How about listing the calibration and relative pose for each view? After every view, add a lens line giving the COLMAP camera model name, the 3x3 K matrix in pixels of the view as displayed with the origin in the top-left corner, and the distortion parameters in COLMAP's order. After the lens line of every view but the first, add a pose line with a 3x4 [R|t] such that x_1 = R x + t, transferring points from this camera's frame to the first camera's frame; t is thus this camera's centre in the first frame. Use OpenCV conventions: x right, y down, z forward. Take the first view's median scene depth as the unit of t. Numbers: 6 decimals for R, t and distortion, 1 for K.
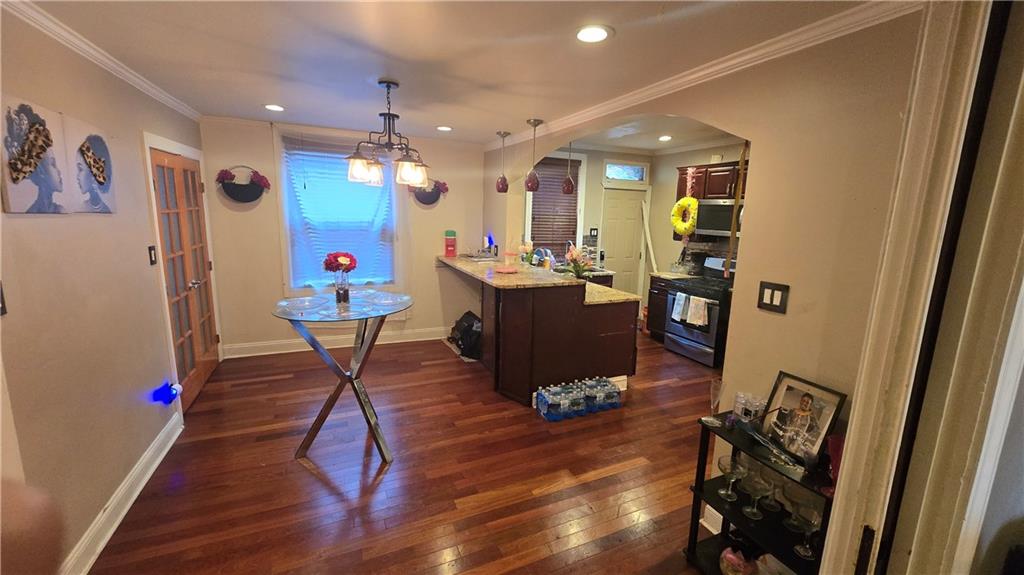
lens RADIAL K [[421.2, 0, 514.0], [0, 421.2, 292.4], [0, 0, 1]] dist [-0.000357, 0.000264]
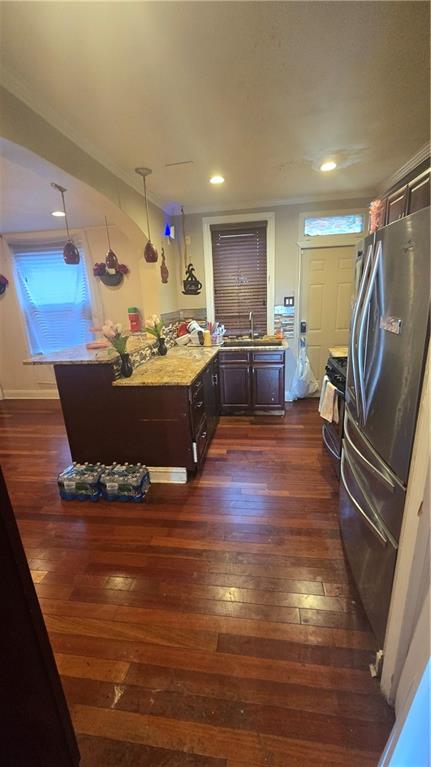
lens RADIAL K [[315.5, 0, 215.1], [0, 315.5, 388.2], [0, 0, 1]] dist [-0.000357, 0.000264]
pose [[0.839489, 0.091908, -0.535547, 0.505760], [-0.031830, 0.992217, 0.120383, -0.038835], [0.542443, -0.084014, 0.835881, 0.380037]]
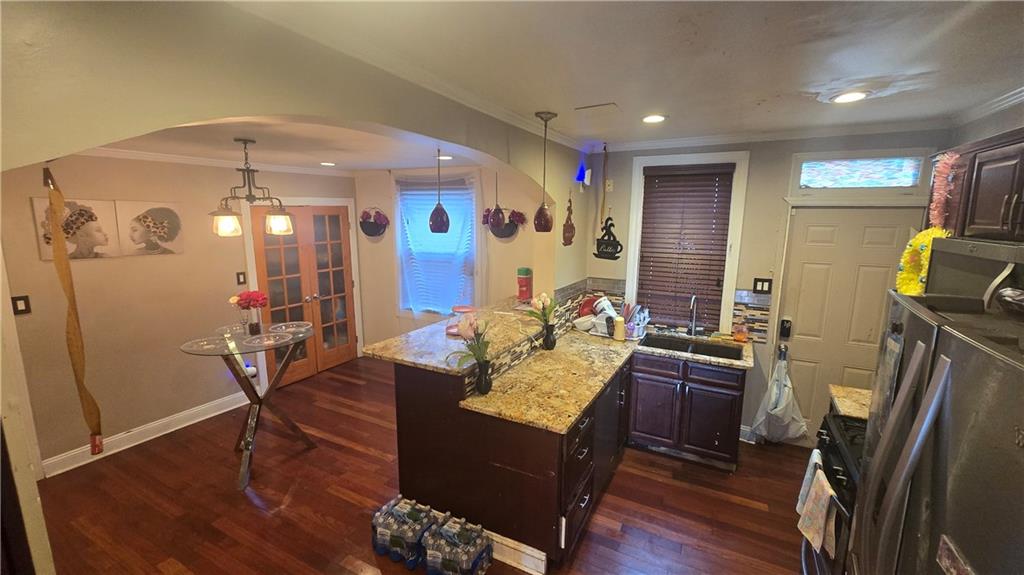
lens RADIAL K [[421.2, 0, 512.0], [0, 421.2, 290.5], [0, 0, 1]] dist [-0.000357, 0.000264]
pose [[0.614098, 0.115578, -0.780721, 0.491345], [-0.139011, 0.989593, 0.037156, -0.127722], [0.776891, 0.085712, 0.623774, 0.447492]]
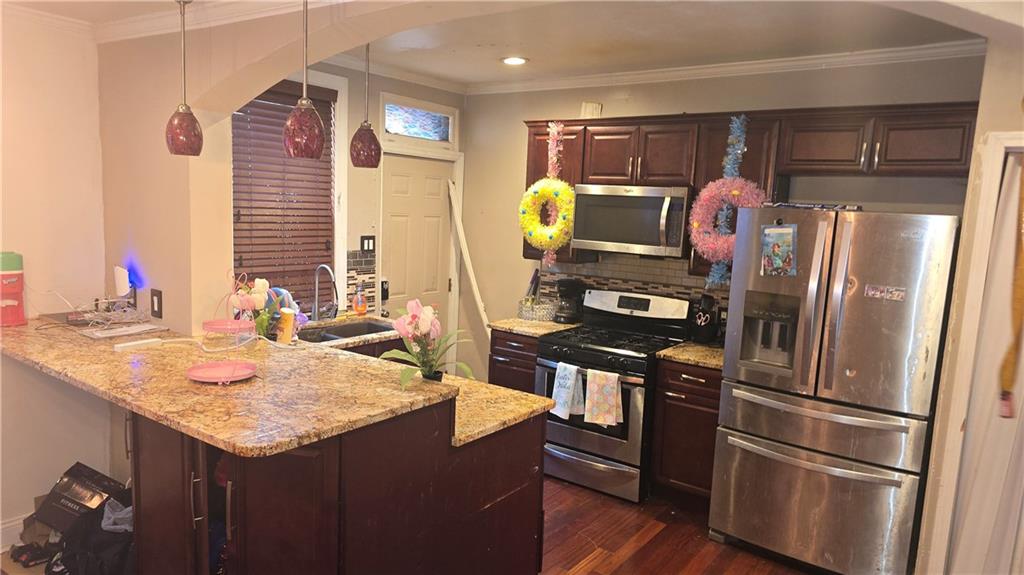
lens RADIAL K [[684.1, 0, 507.7], [0, 684.1, 311.3], [0, 0, 1]] dist [0.038626, -0.006764]
pose [[0.868326, -0.065546, 0.491645, -0.070258], [0.071495, 0.997418, 0.006704, -0.069670], [-0.490815, 0.029329, 0.870770, 0.283174]]
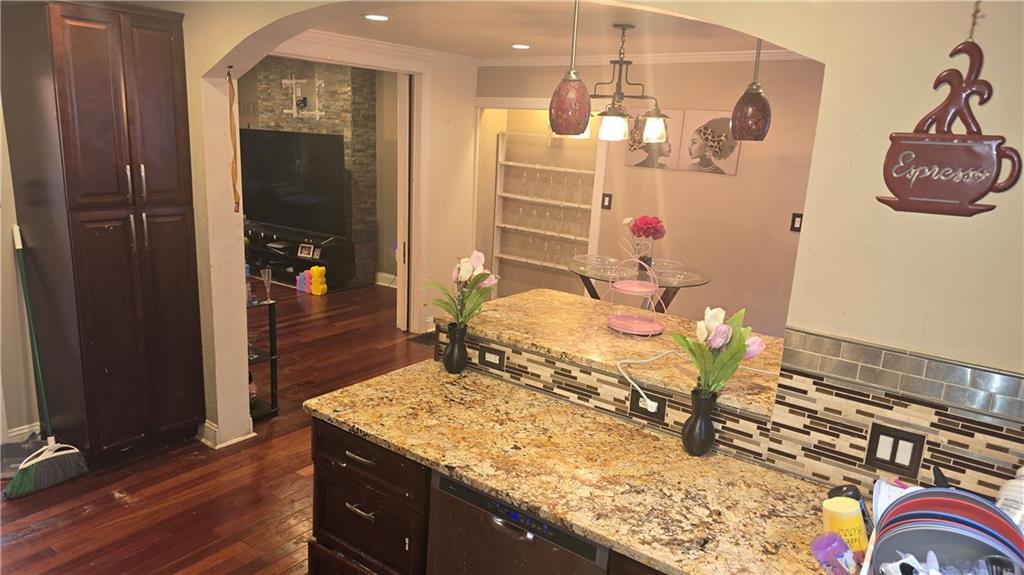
lens RADIAL K [[684.1, 0, 503.1], [0, 684.1, 293.1], [0, 0, 1]] dist [0.038626, -0.006764]
pose [[-0.866164, 0.045891, -0.497649, 0.333248], [-0.167075, 0.911891, 0.374887, -0.241501], [0.471006, 0.407859, -0.782180, 1.120181]]
